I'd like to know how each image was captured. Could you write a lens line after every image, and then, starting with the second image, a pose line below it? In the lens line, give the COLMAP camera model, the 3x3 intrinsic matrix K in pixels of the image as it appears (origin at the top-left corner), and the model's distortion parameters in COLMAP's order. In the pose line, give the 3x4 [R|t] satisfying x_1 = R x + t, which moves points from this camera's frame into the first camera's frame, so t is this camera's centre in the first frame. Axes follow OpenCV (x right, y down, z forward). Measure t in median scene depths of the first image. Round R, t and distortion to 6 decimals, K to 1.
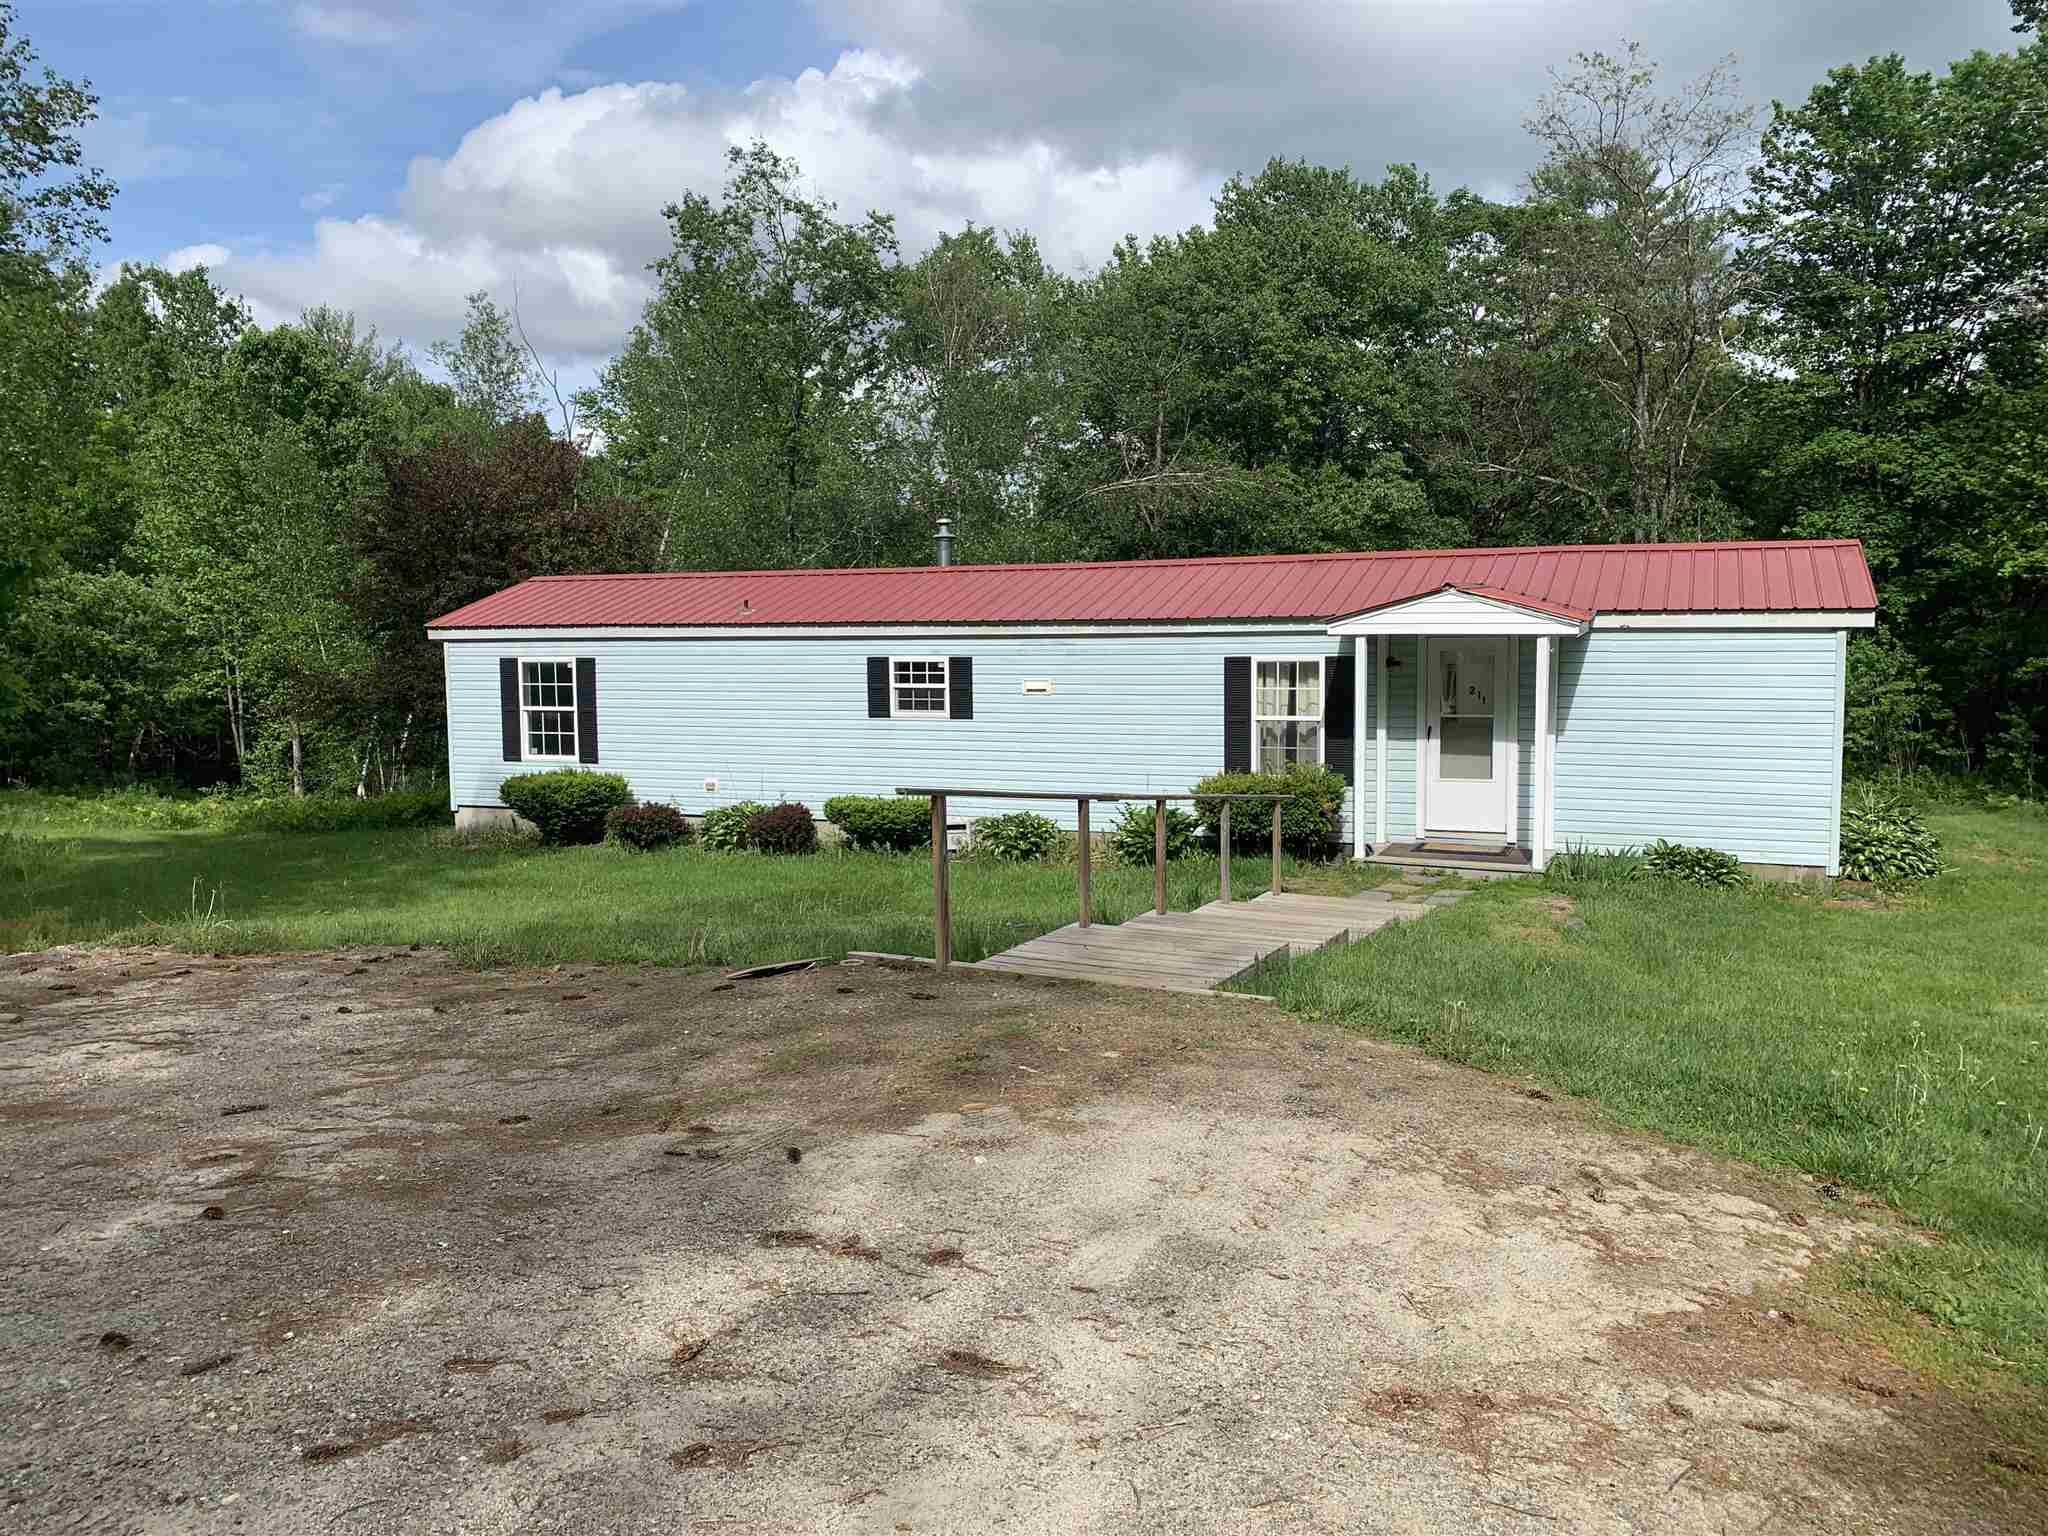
lens RADIAL K [[1569.5, 0, 1003.5], [0, 1569.5, 760.1], [0, 0, 1]] dist [0.051545, -0.052125]
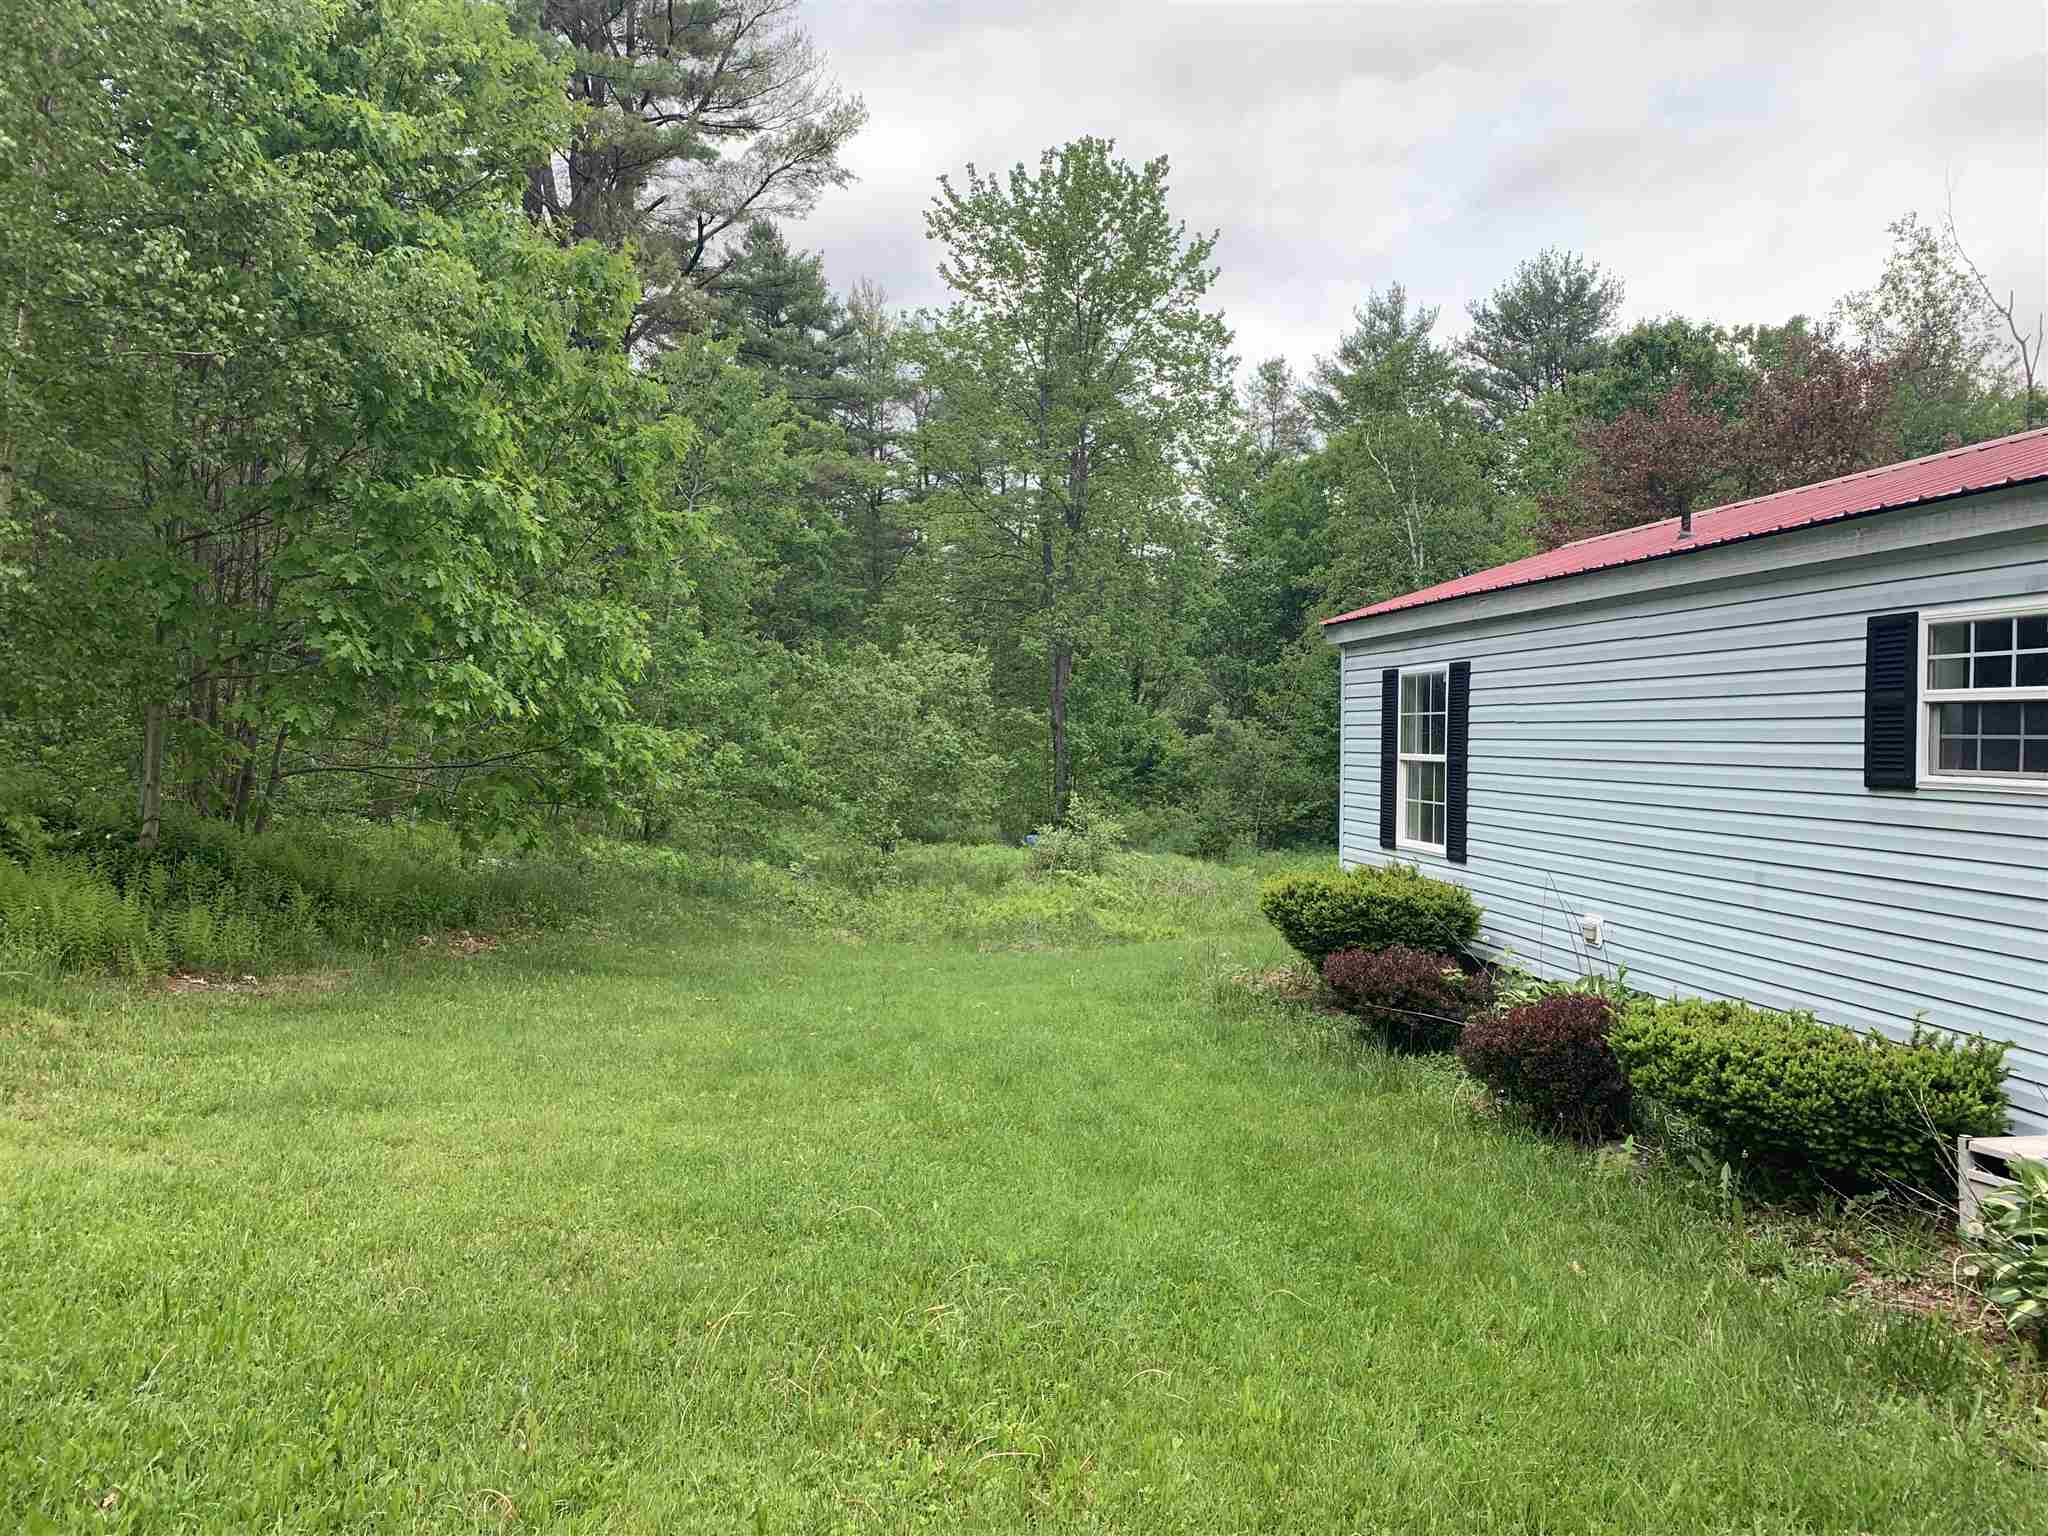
lens RADIAL K [[1569.5, 0, 1050.5], [0, 1569.5, 755.9], [0, 0, 1]] dist [0.051545, -0.052125]
pose [[0.541234, 0.031441, -0.840284, 0.113424], [-0.090986, 0.995623, -0.021351, -0.010551], [0.835935, 0.088010, 0.541726, 0.660656]]
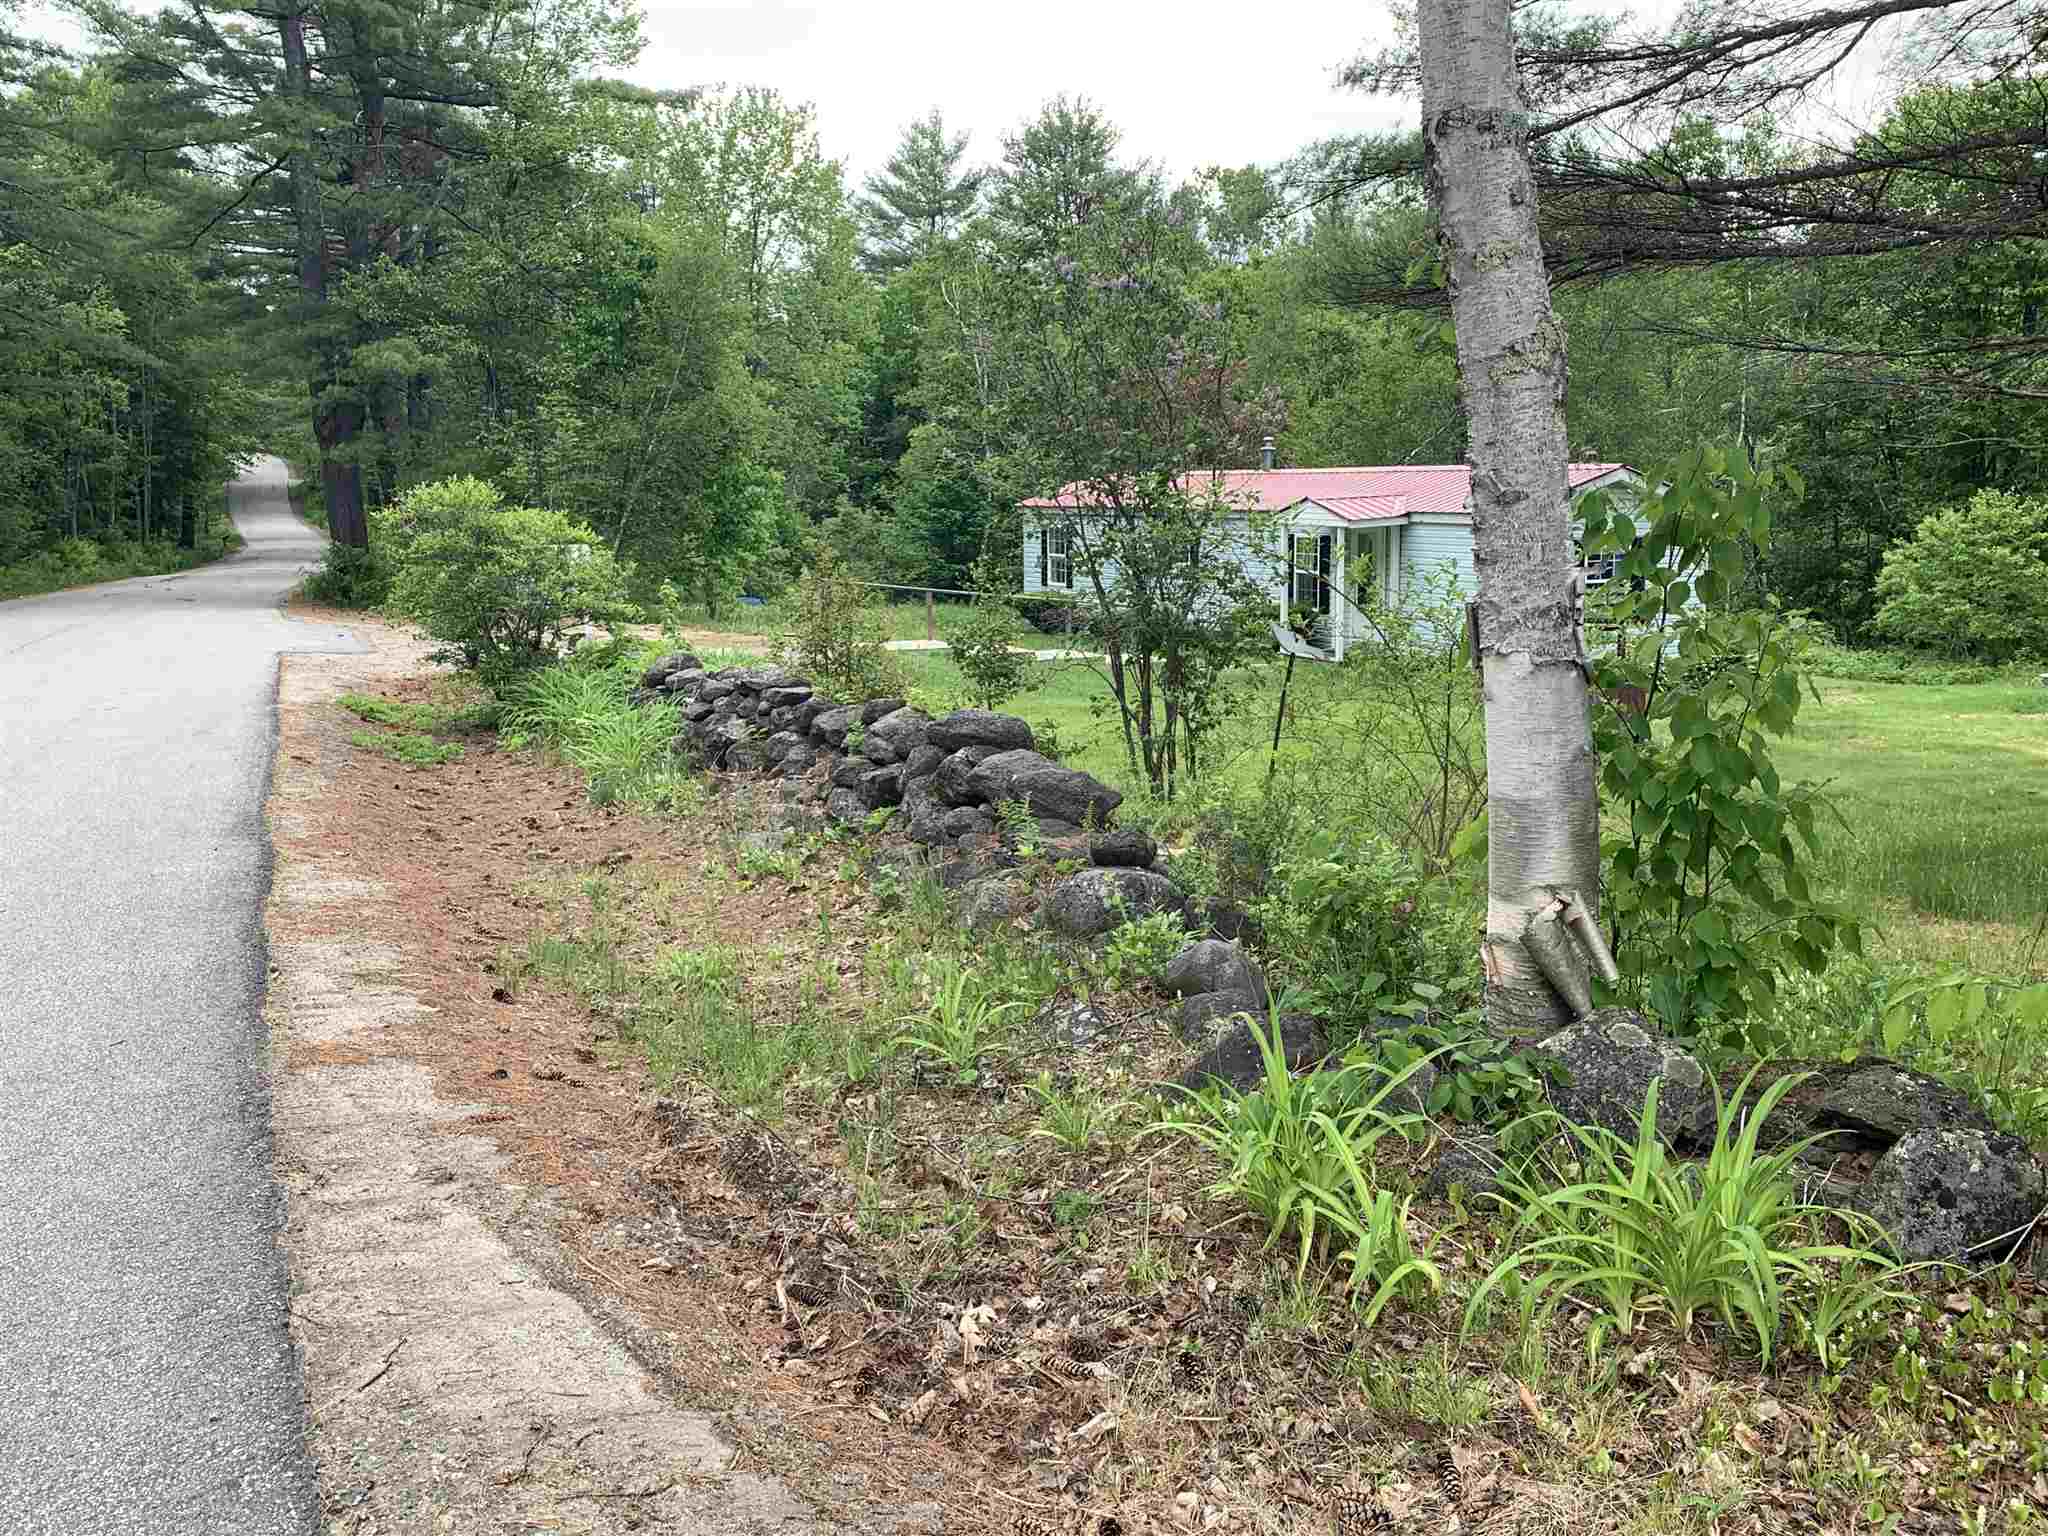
lens RADIAL K [[1981.3, 0, 1026.3], [0, 1981.3, 764.0], [0, 0, 1]] dist [0.071795, 0.000000]
pose [[0.761246, 0.099295, -0.640816, 1.194275], [-0.058024, 0.994673, 0.085197, 0.012609], [0.645862, -0.027673, 0.762953, -0.728813]]
